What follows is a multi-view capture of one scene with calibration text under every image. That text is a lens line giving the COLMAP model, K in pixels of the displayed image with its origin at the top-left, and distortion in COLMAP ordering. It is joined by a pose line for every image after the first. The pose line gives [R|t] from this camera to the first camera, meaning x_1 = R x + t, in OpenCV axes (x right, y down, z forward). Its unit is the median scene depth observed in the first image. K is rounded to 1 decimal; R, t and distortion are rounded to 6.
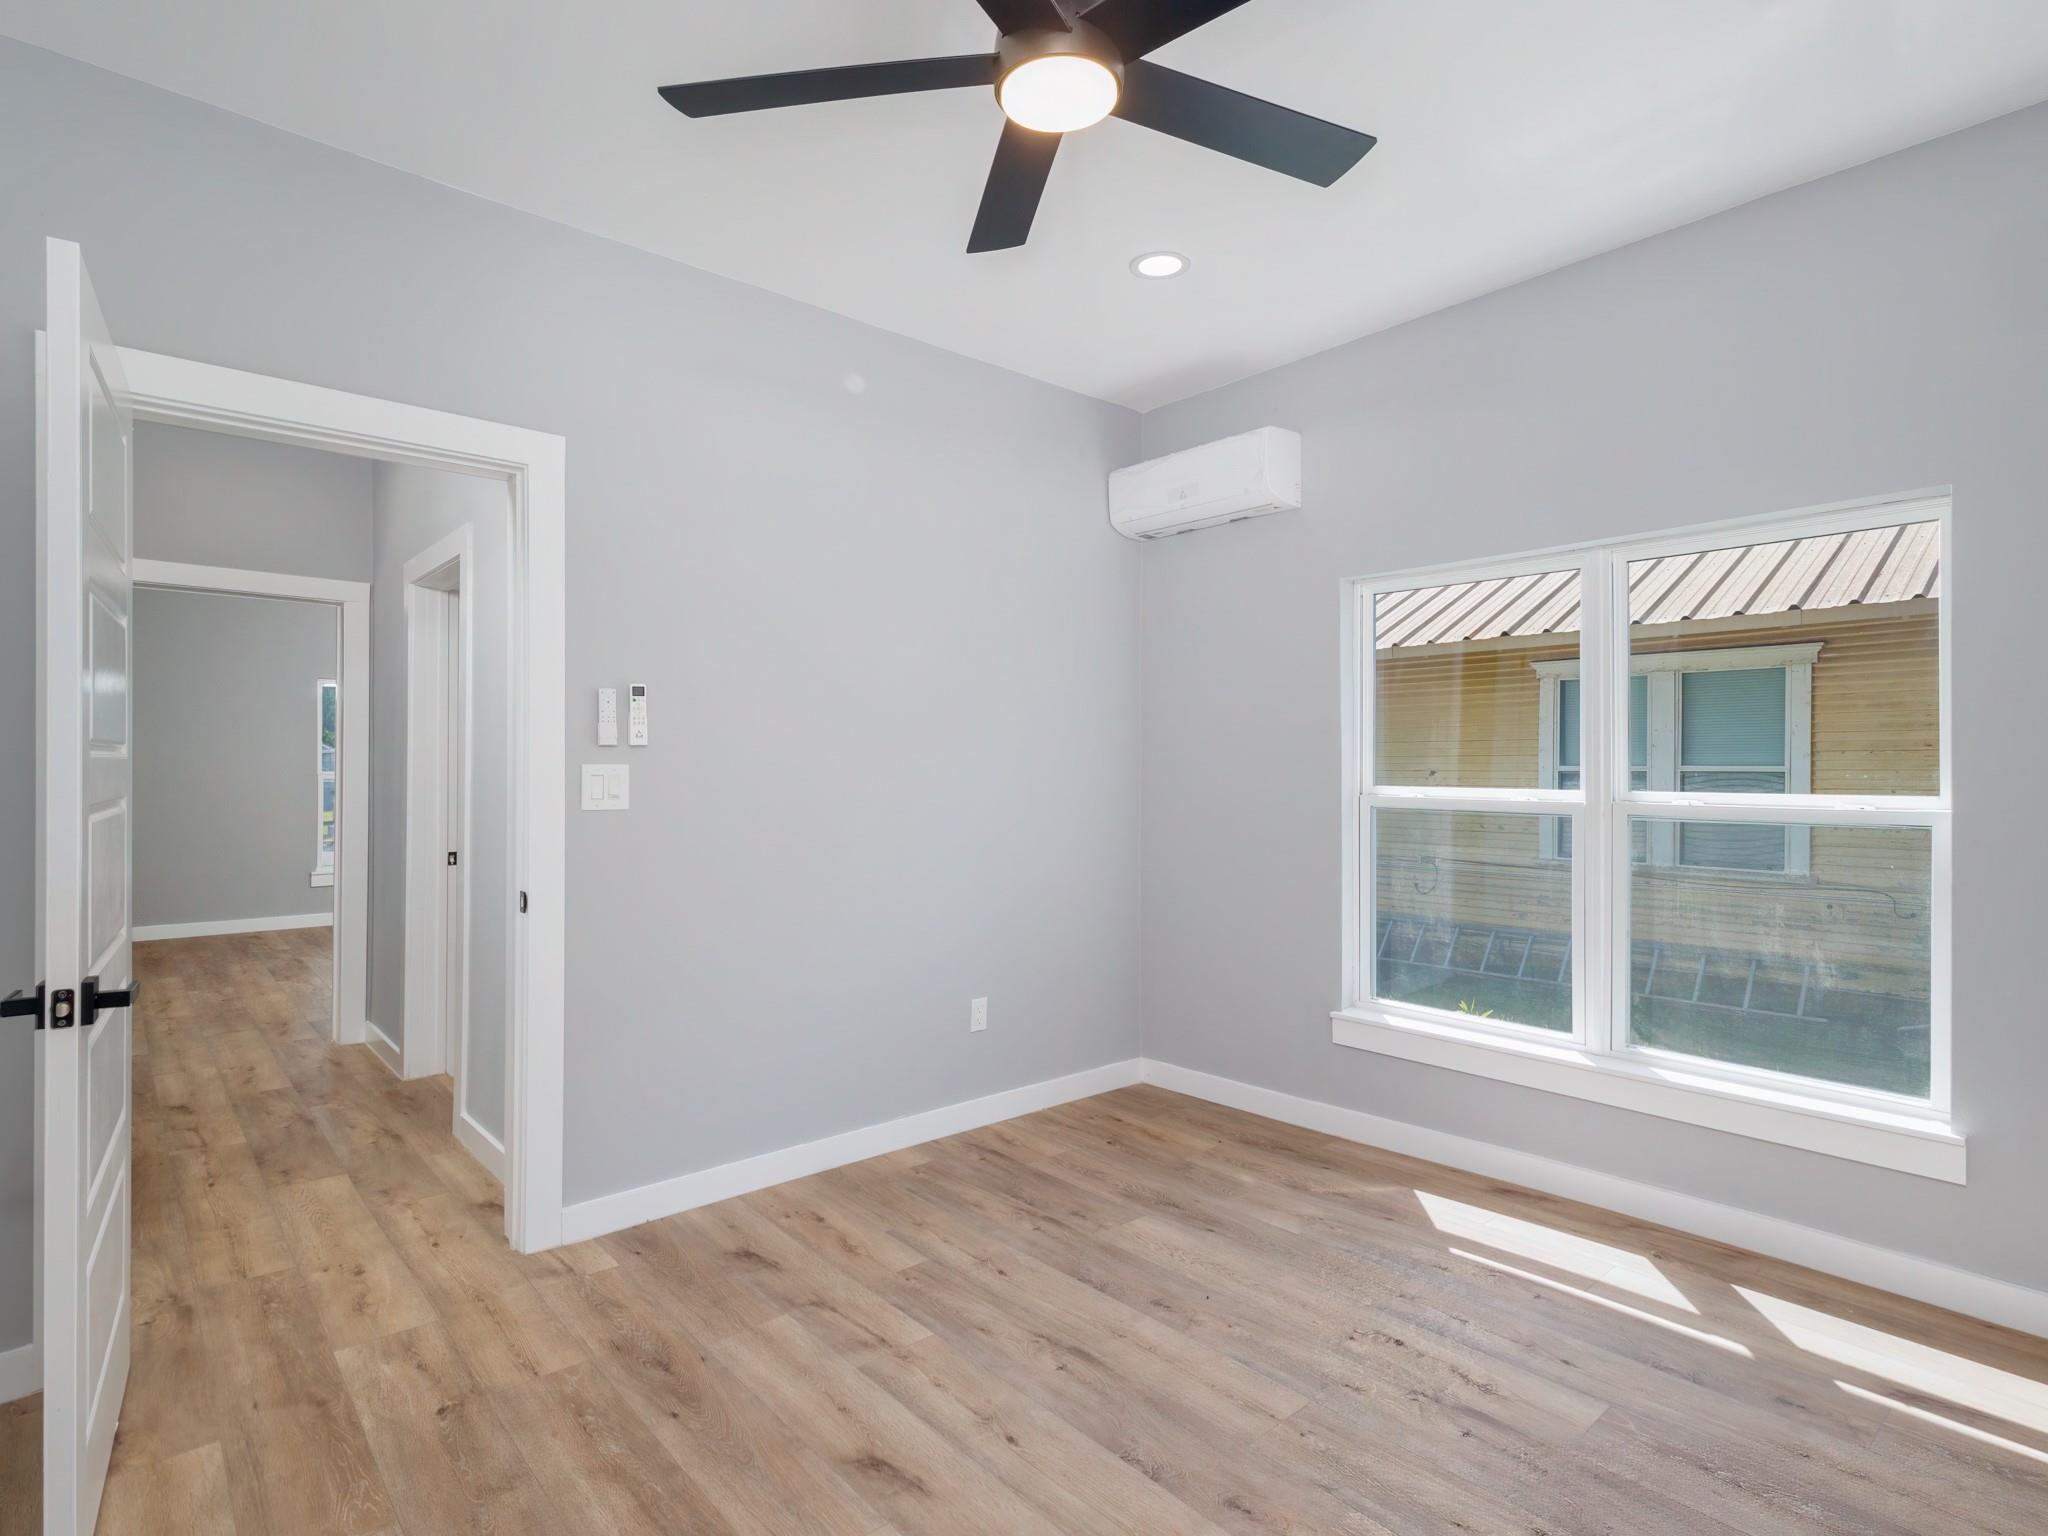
lens RADIAL K [[1051.5, 0, 1028.7], [0, 1051.5, 775.2], [0, 0, 1]] dist [0.018036, 0.000400]
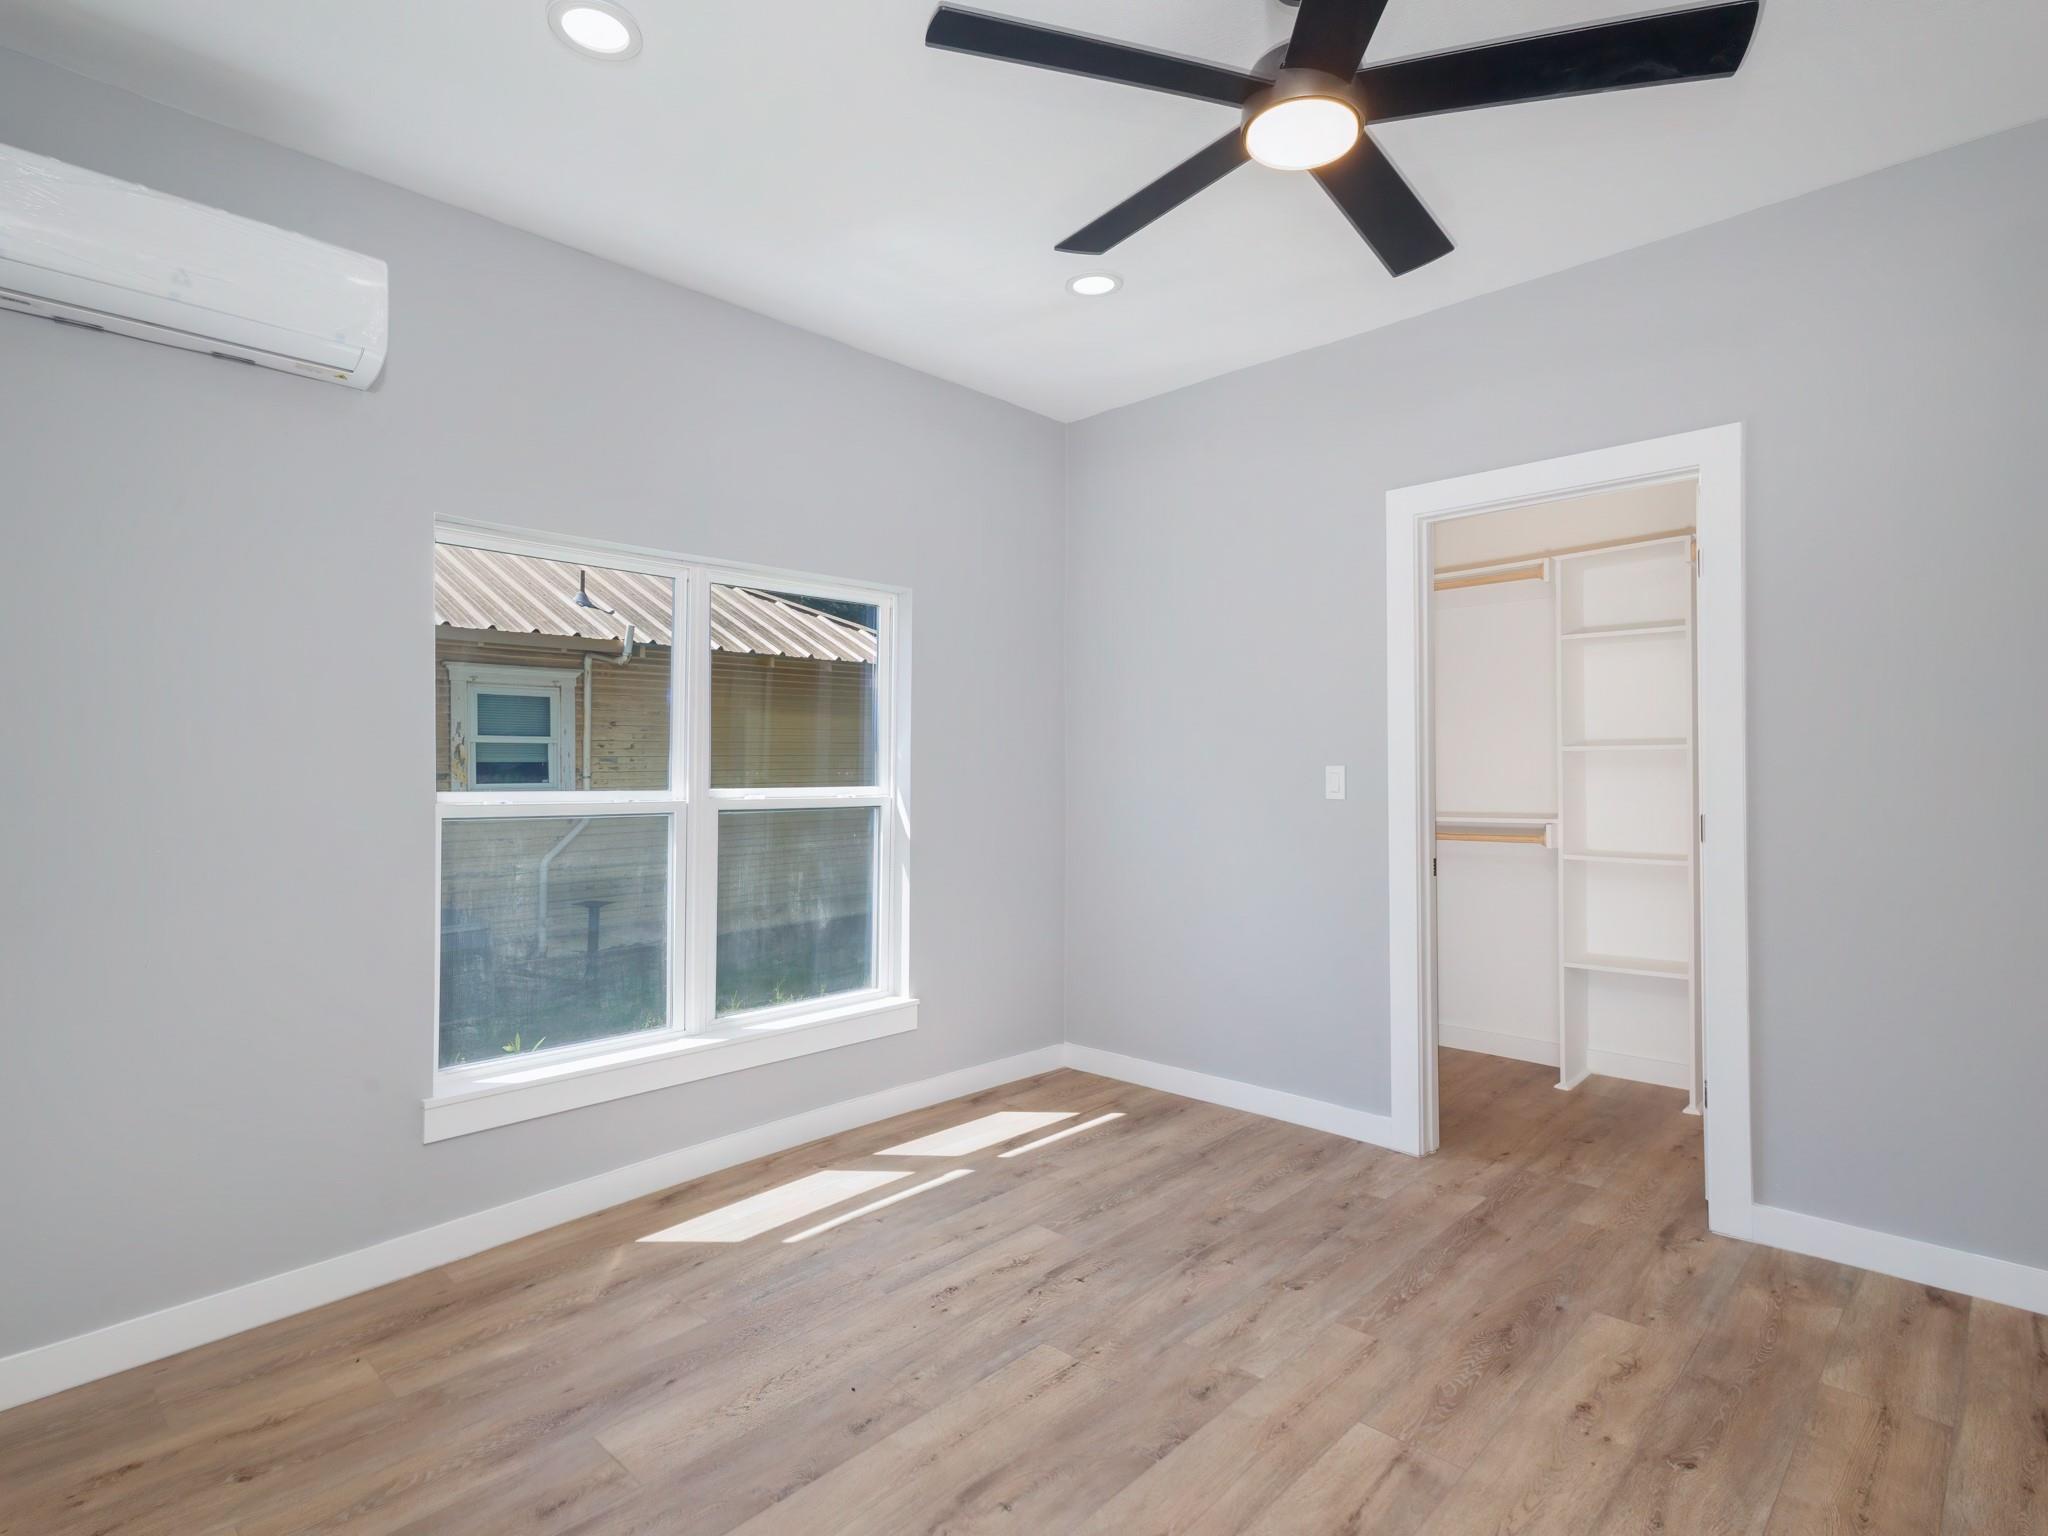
lens RADIAL K [[1051.5, 0, 1029.0], [0, 1051.5, 768.7], [0, 0, 1]] dist [0.018036, 0.000400]
pose [[-0.083097, 0.003895, 0.996534, -0.603158], [0.005101, 0.999981, -0.003483, -0.001191], [-0.996528, 0.004793, -0.083115, 0.807512]]
